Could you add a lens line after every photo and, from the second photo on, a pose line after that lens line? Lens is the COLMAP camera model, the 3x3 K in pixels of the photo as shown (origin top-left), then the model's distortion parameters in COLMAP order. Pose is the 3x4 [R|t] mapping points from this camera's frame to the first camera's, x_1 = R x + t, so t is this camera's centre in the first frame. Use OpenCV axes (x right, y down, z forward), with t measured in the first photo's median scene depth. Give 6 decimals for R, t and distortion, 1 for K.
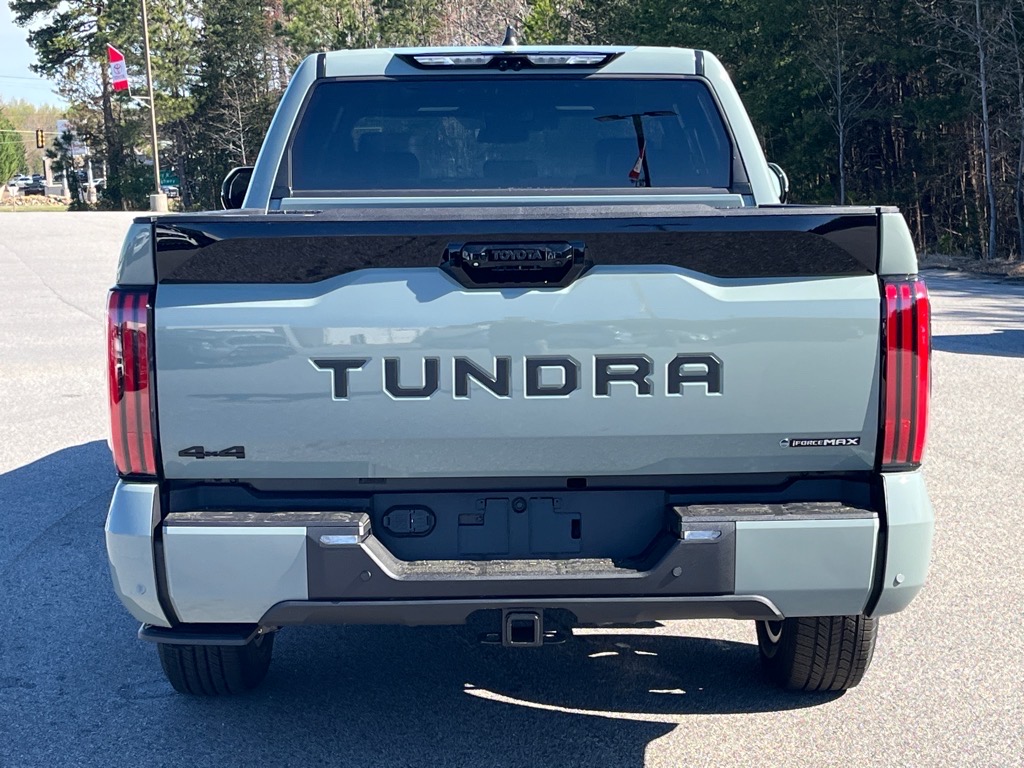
lens RADIAL K [[1800.9, 0, 513.4], [0, 1800.9, 386.2], [0, 0, 1]] dist [0.012825, 0.000000]
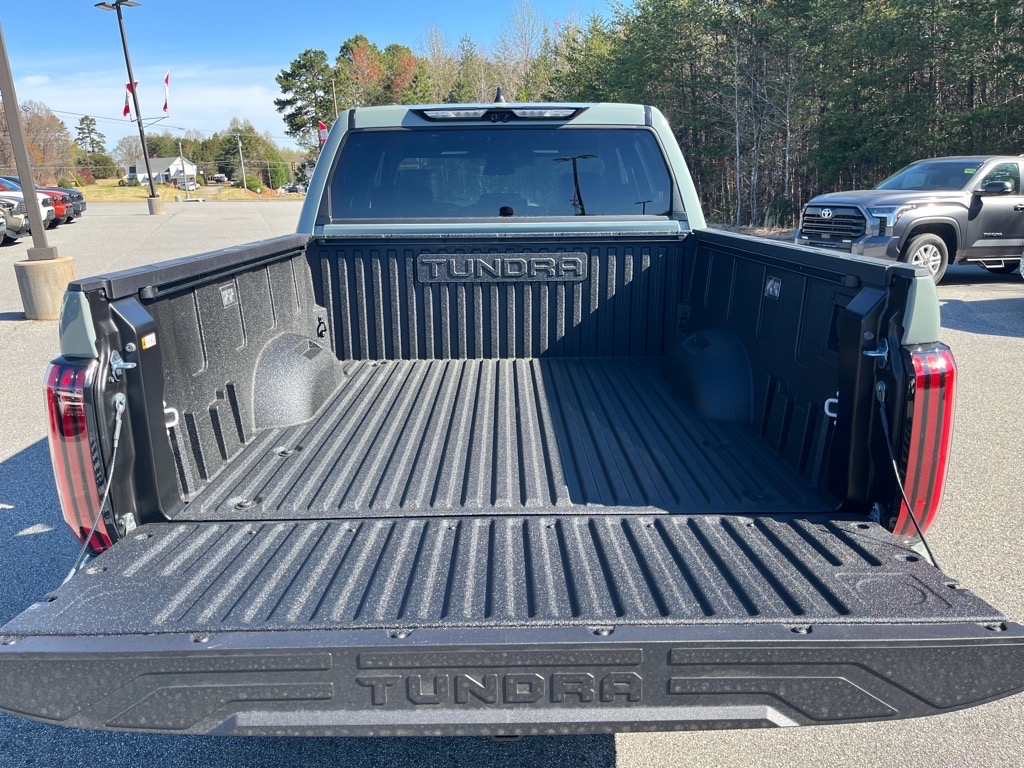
lens RADIAL K [[787.5, 0, 505.3], [0, 787.5, 385.5], [0, 0, 1]] dist [0.004820, -0.016394]
pose [[0.999982, -0.001461, -0.005872, 0.005122], [0.002244, 0.990751, 0.135676, -0.067369], [0.005619, -0.135687, 0.990736, 0.429287]]
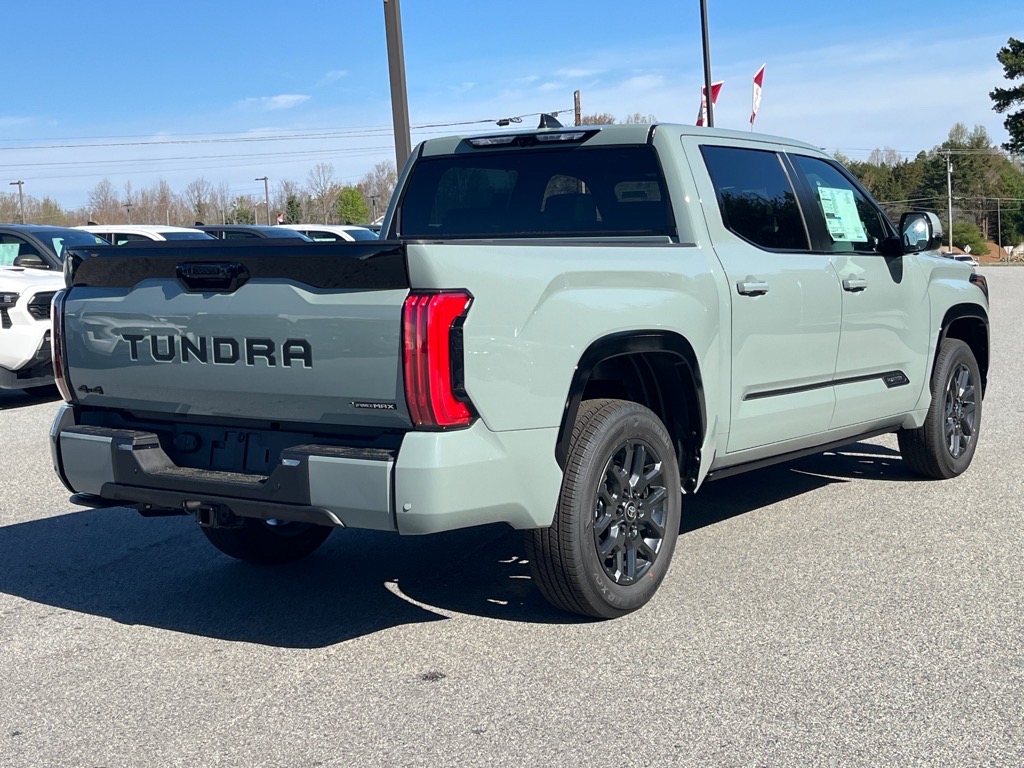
lens RADIAL K [[1466.7, 0, 513.9], [0, 1466.7, 381.8], [0, 0, 1]] dist [0.101766, 0.000000]
pose [[0.817001, 0.052217, -0.574267, 0.651526], [-0.063337, 0.997992, 0.000637, 0.003337], [0.573147, 0.035852, 0.818668, 0.085548]]
